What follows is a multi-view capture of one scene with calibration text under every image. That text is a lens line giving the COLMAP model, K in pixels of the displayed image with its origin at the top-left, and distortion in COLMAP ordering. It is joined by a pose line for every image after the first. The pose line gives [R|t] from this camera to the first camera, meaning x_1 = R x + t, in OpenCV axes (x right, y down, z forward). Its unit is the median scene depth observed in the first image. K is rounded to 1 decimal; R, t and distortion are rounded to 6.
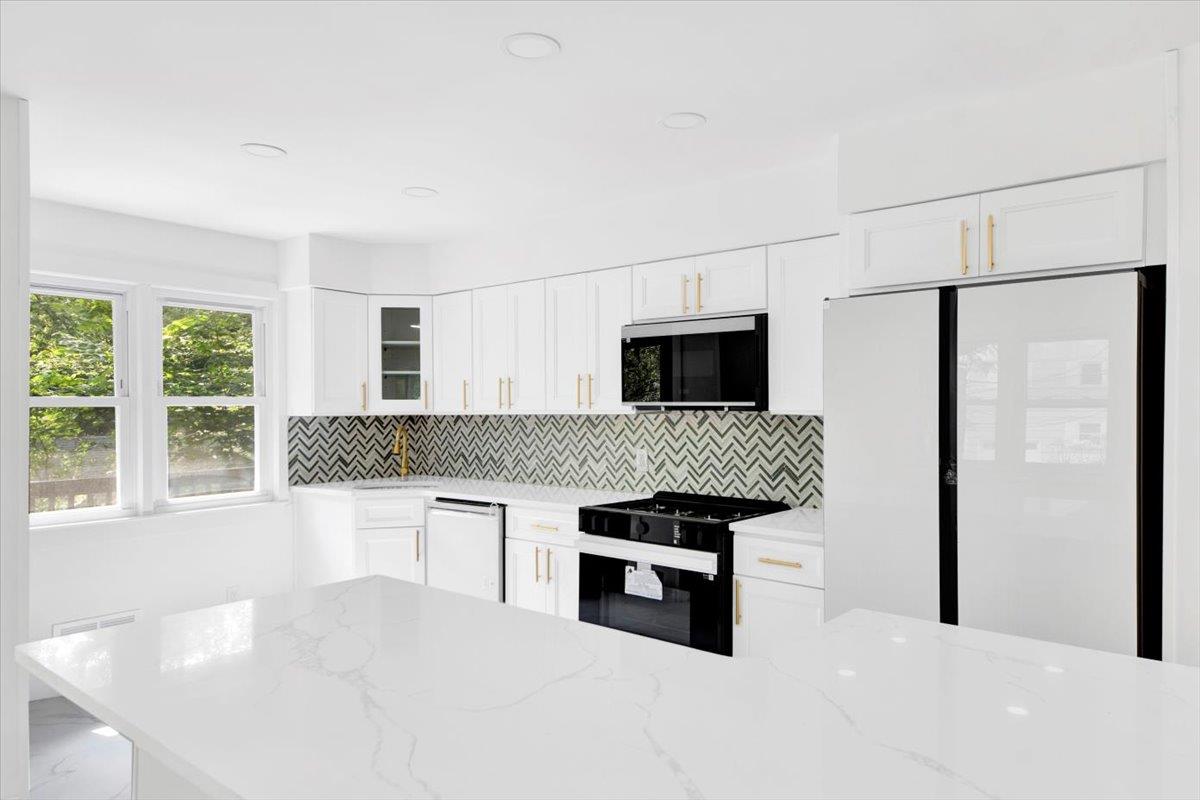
lens RADIAL K [[770.8, 0, 640.5], [0, 770.8, 401.8], [0, 0, 1]] dist [0.004478, 0.001007]
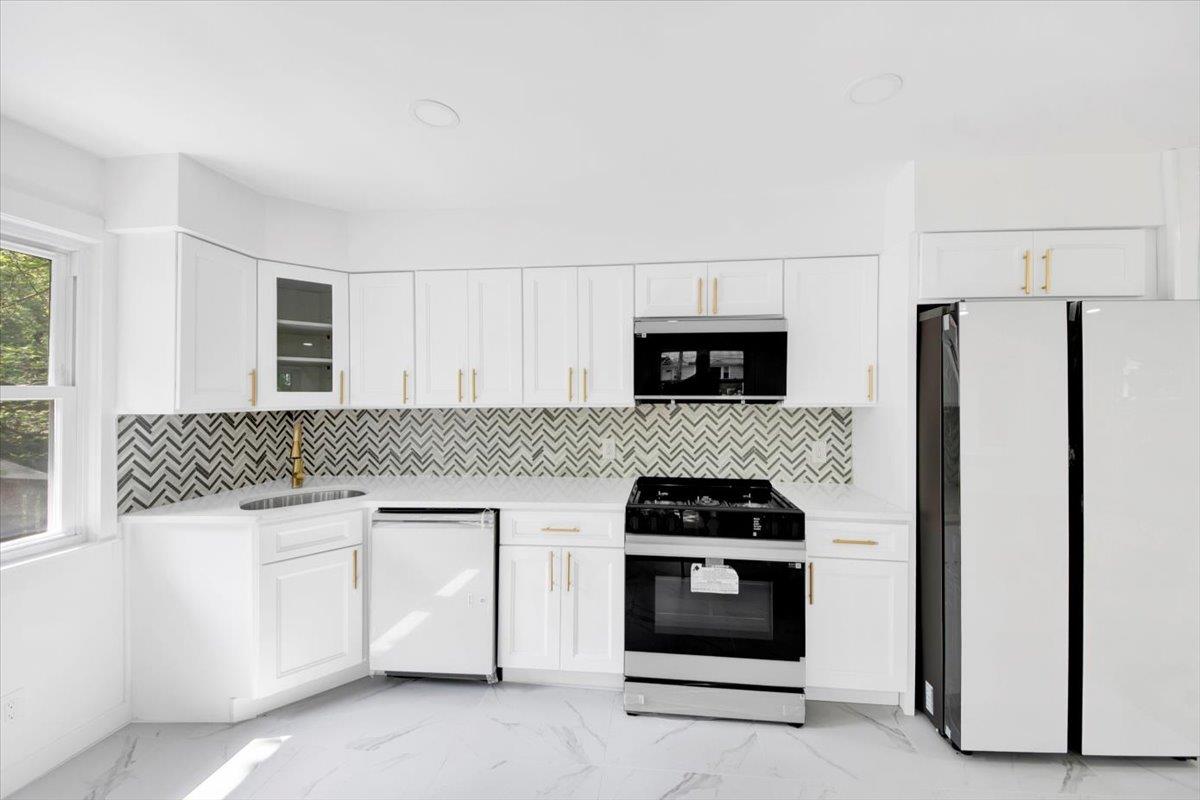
lens RADIAL K [[448.7, 0, 627.6], [0, 448.7, 393.2], [0, 0, 1]] dist [0.041147, -0.021456]
pose [[0.846515, 0.004228, 0.532348, -0.297643], [-0.002009, 0.999987, -0.004747, -0.000133], [-0.532361, 0.002949, 0.846512, 0.423606]]
